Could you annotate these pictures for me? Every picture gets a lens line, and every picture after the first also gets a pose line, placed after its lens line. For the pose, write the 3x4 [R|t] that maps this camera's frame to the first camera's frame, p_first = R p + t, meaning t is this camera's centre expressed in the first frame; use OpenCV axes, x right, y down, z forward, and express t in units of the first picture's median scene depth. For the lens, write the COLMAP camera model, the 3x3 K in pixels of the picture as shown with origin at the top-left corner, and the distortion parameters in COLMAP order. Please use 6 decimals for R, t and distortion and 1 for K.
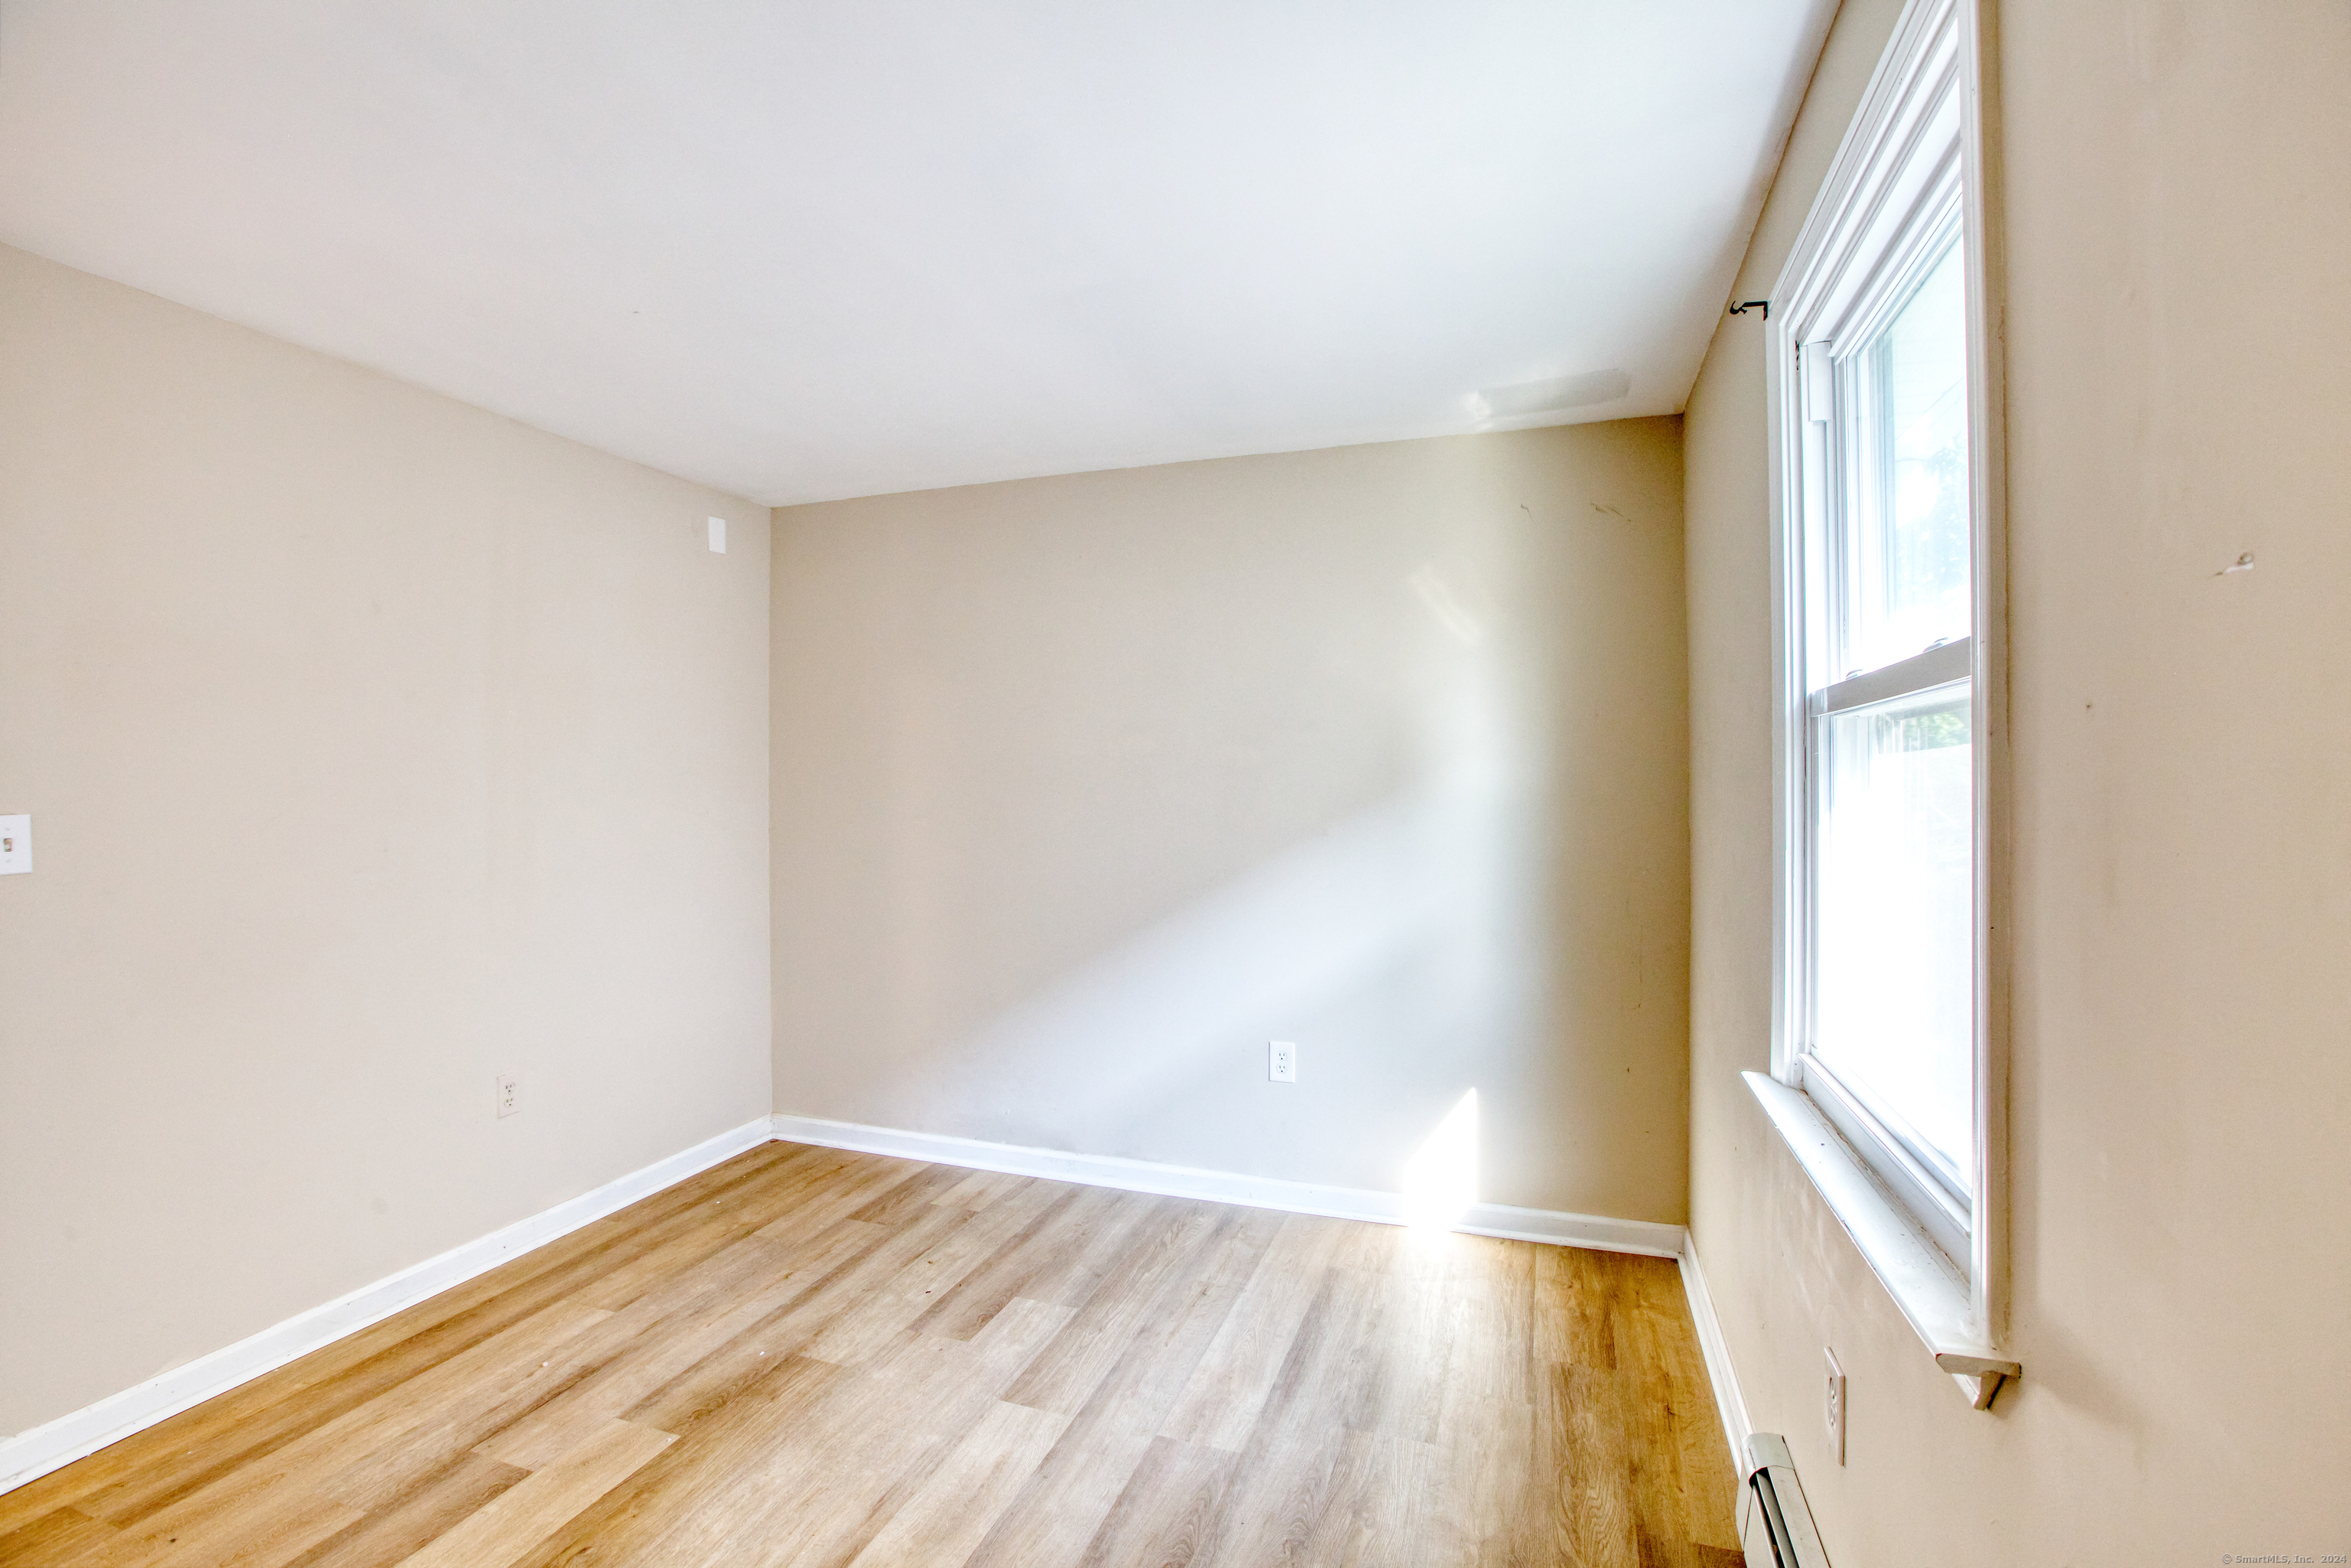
lens RADIAL K [[1088.1, 0, 1162.3], [0, 1088.1, 760.5], [0, 0, 1]] dist [-0.036097, 0.011773]
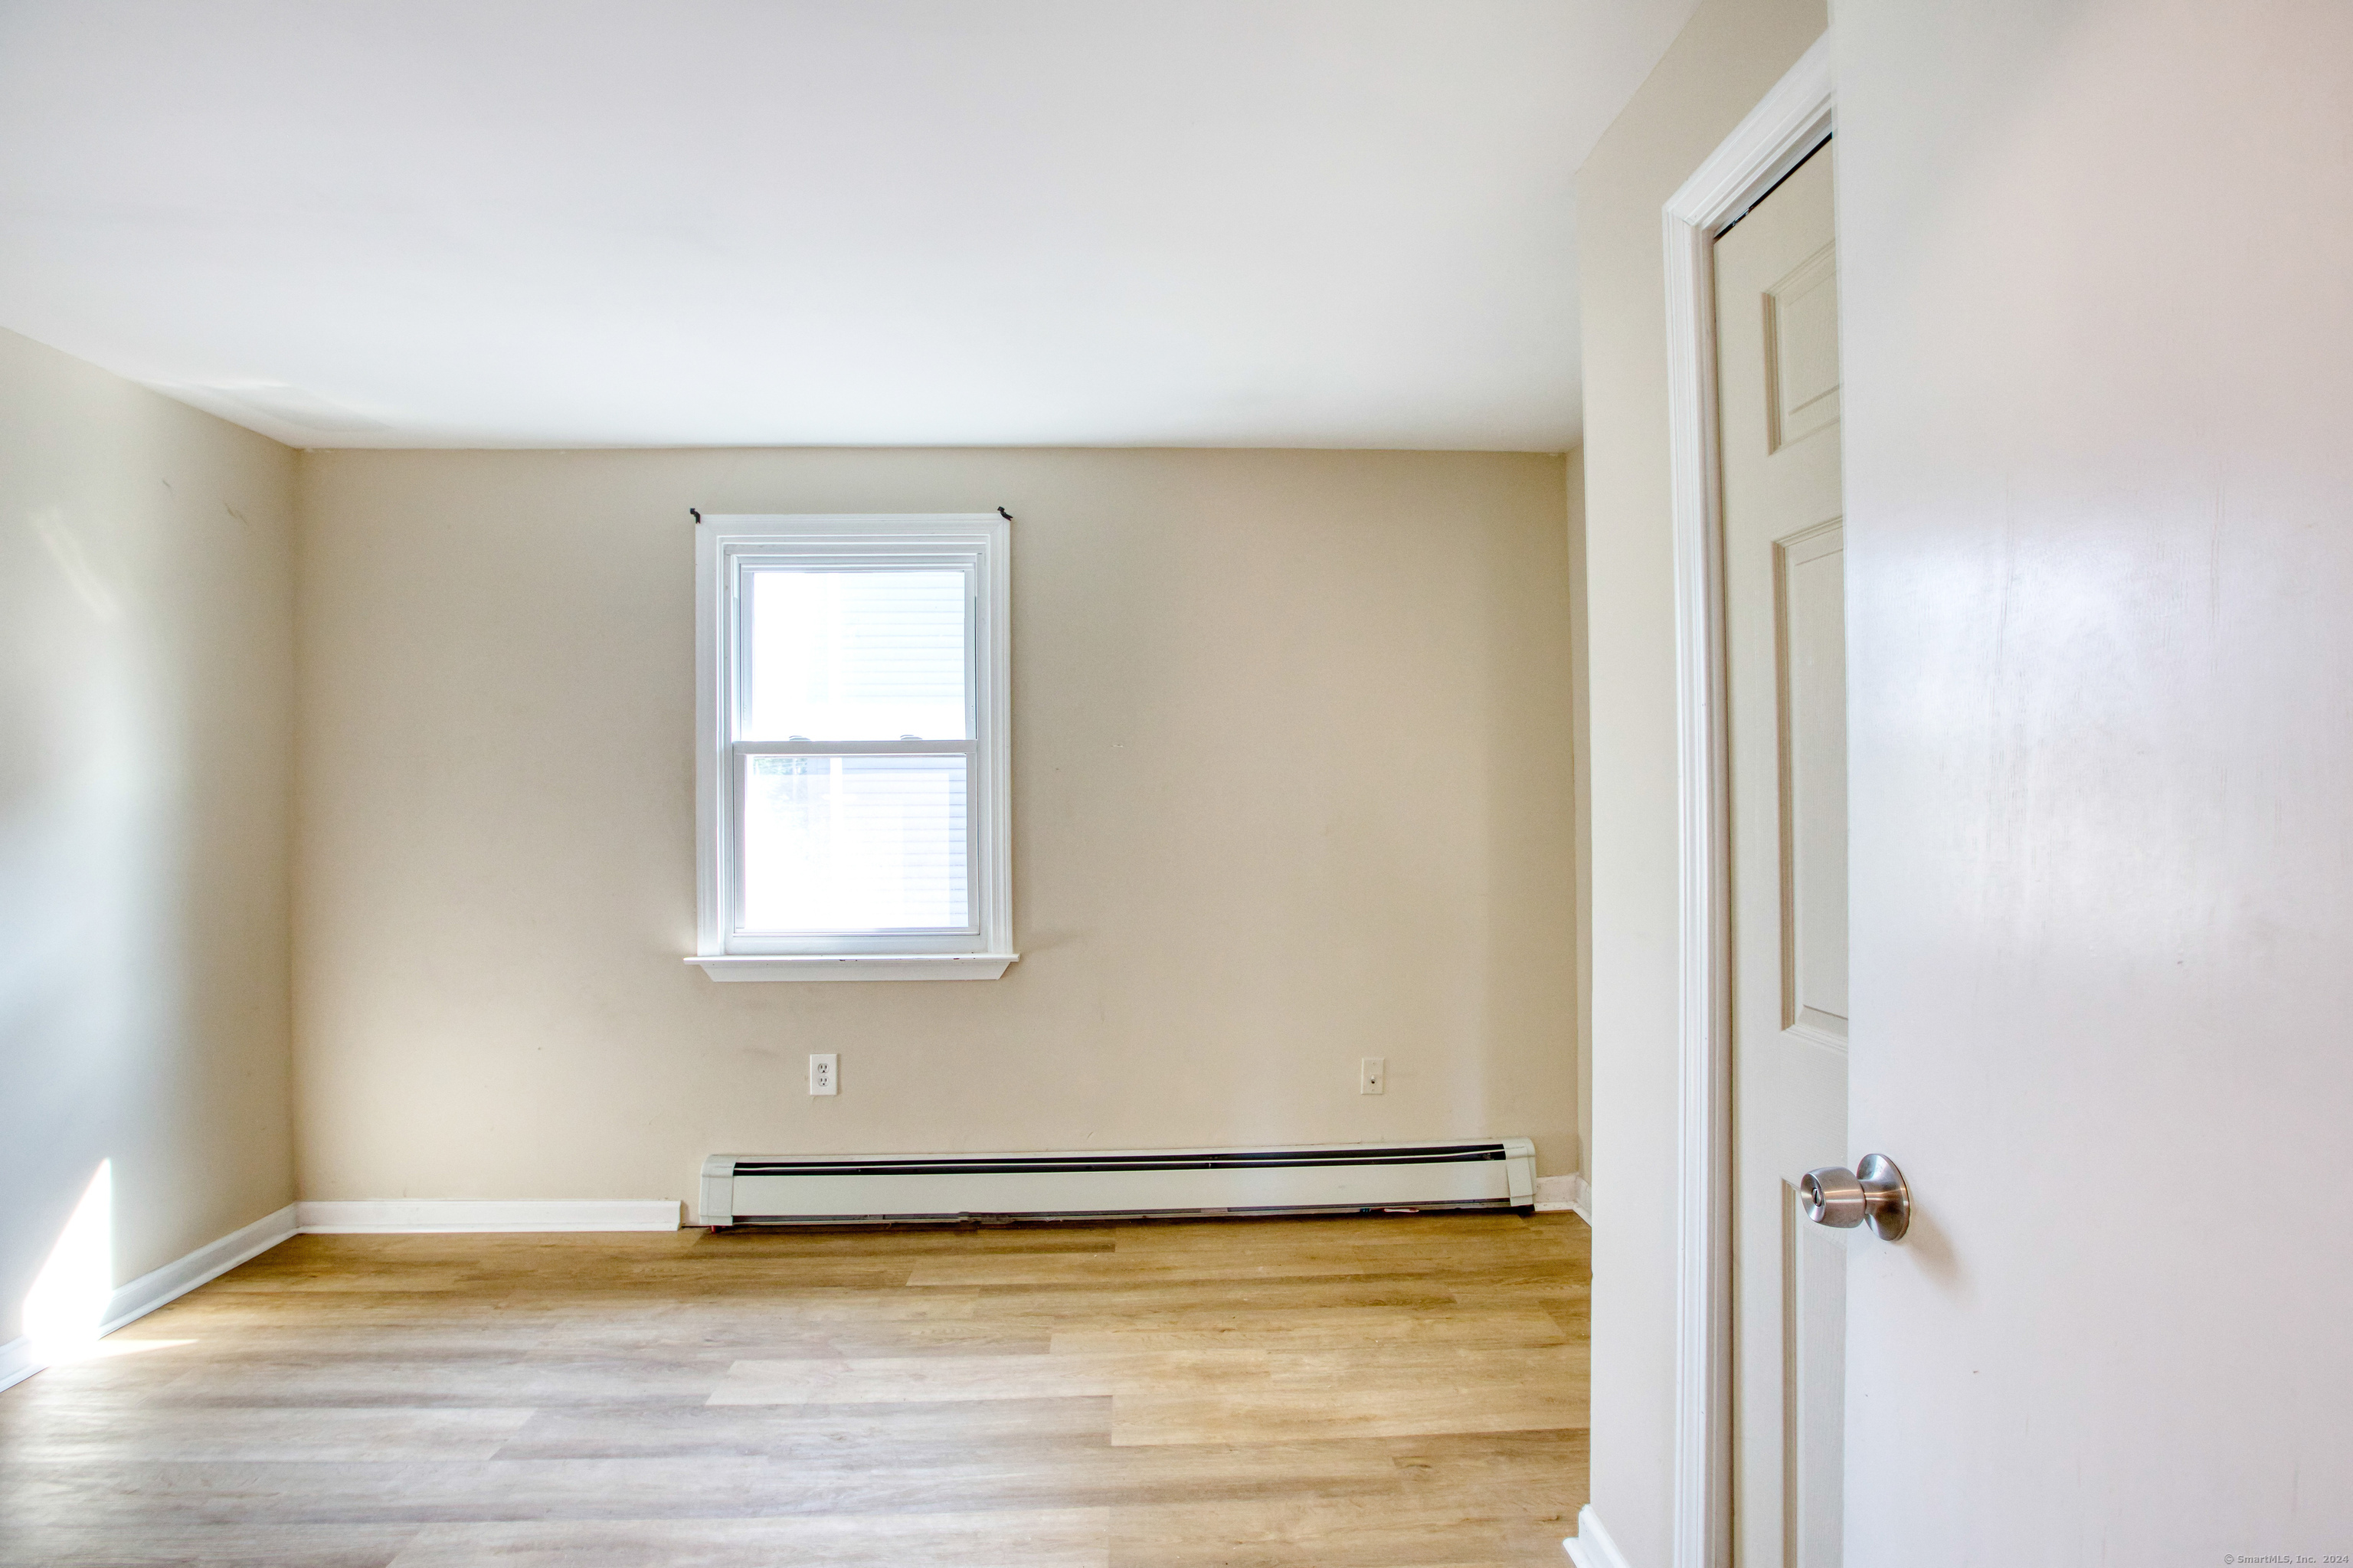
lens RADIAL K [[1089.1, 0, 1176.3], [0, 1089.1, 779.2], [0, 0, 1]] dist [-0.036097, 0.011773]
pose [[-0.378304, 0.017635, 0.925513, -1.046516], [-0.011366, 0.999655, -0.023693, 0.029906], [-0.925612, -0.019483, -0.377973, 0.738373]]
